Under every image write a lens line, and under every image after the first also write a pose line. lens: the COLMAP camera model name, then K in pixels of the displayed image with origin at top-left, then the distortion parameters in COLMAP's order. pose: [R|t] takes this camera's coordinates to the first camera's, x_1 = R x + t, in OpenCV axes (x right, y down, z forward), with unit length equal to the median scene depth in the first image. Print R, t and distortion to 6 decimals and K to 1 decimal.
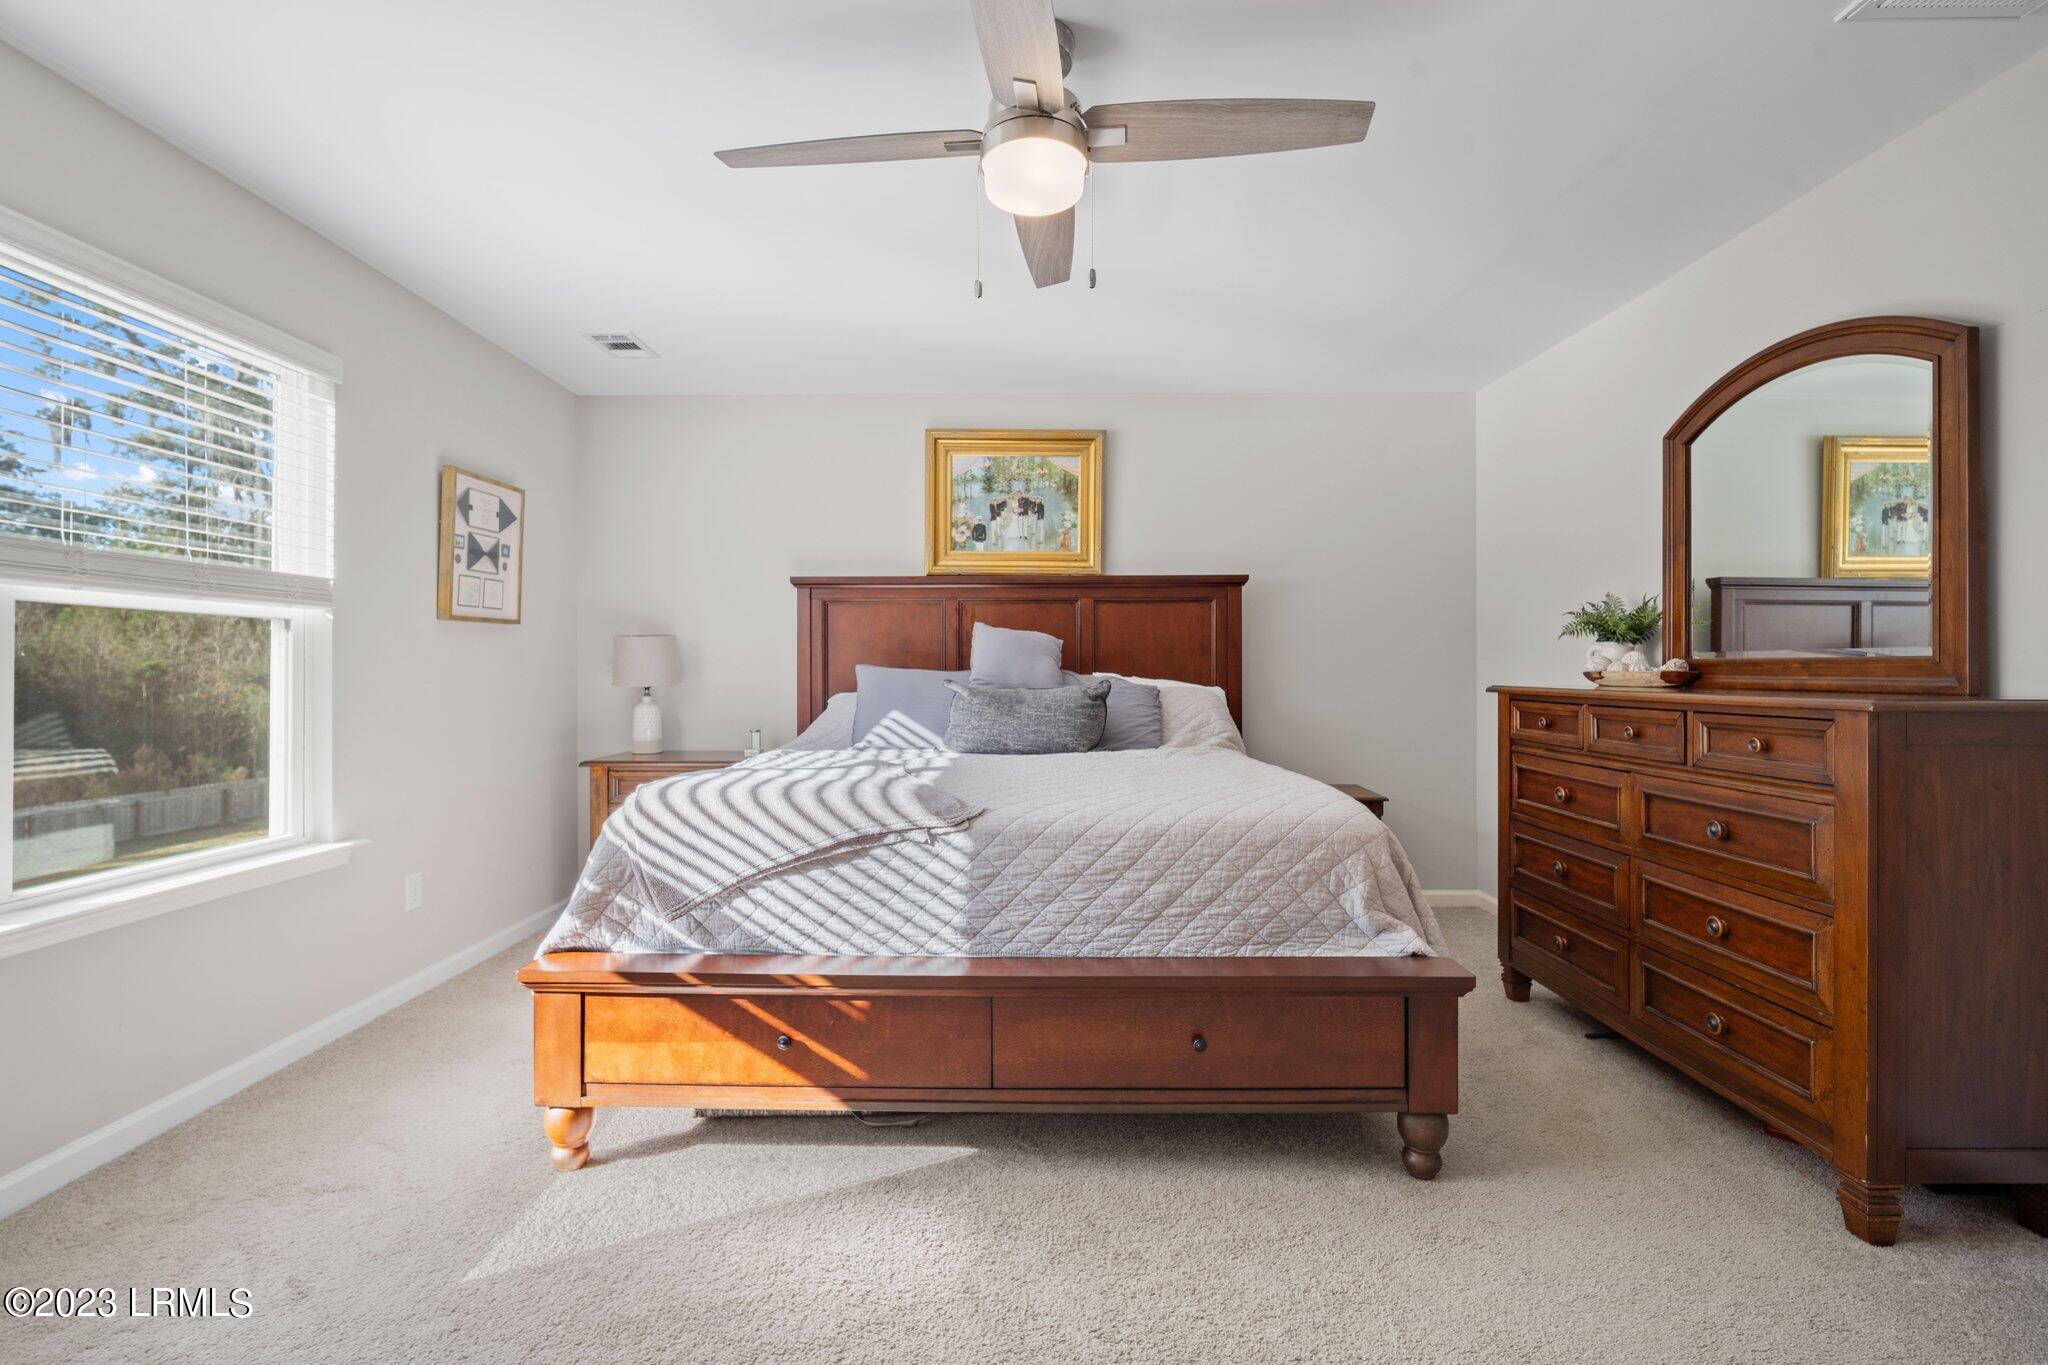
lens RADIAL K [[906.8, 0, 1038.9], [0, 906.8, 667.1], [0, 0, 1]] dist [-0.010987, 0.003534]
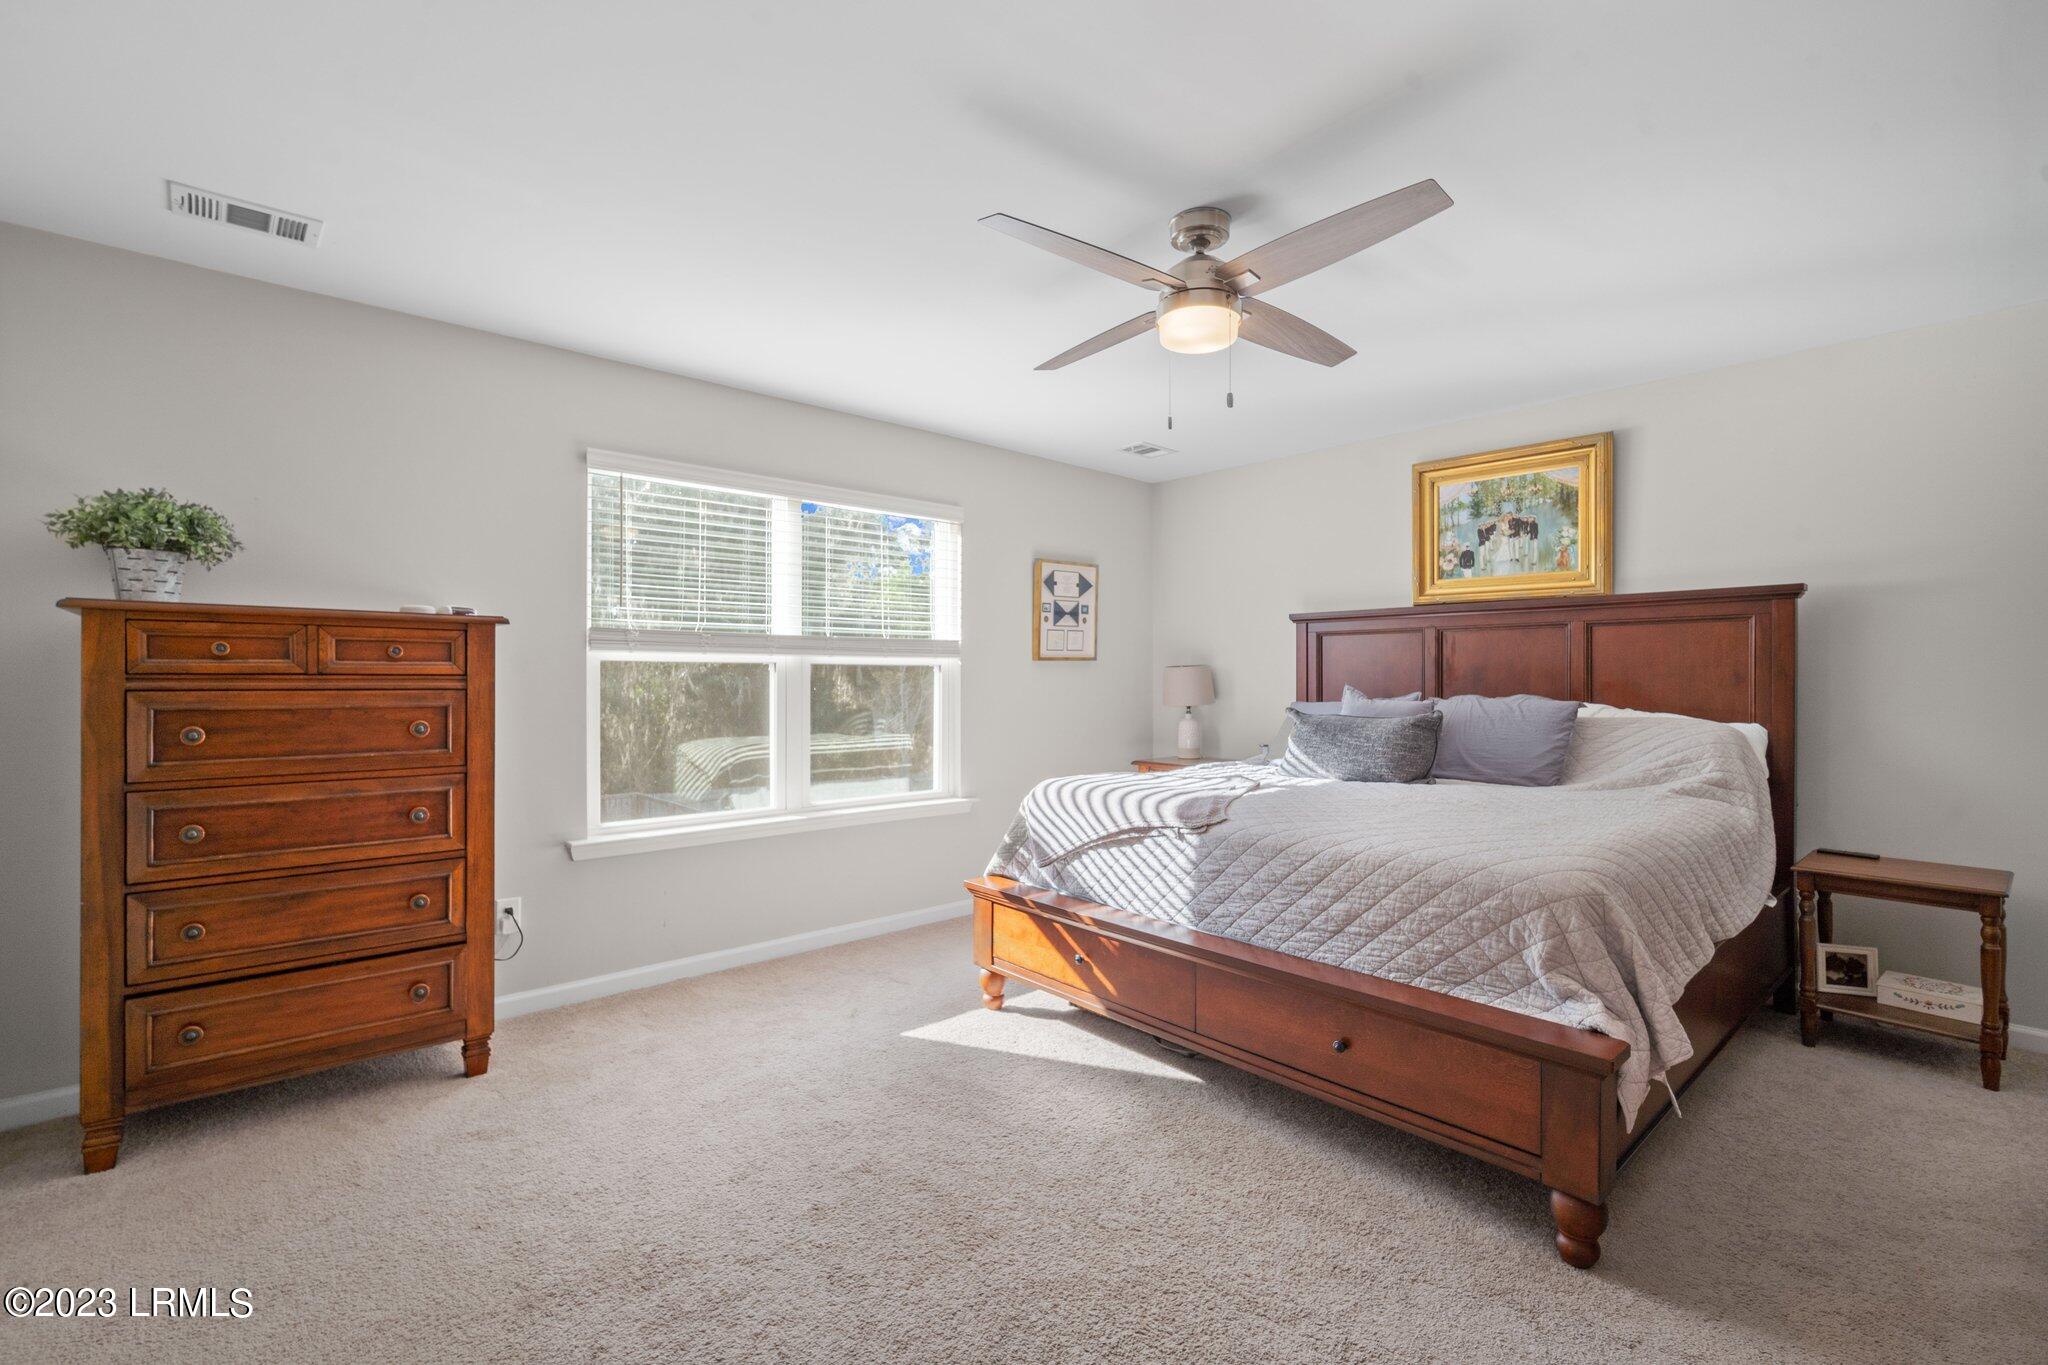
lens RADIAL K [[906.8, 0, 1035.3], [0, 906.8, 685.2], [0, 0, 1]] dist [-0.010987, 0.003534]
pose [[0.675595, 0.008468, -0.737224, 0.697898], [0.000585, 0.999928, 0.012022, -0.045179], [0.737272, -0.008554, 0.675541, -0.039595]]
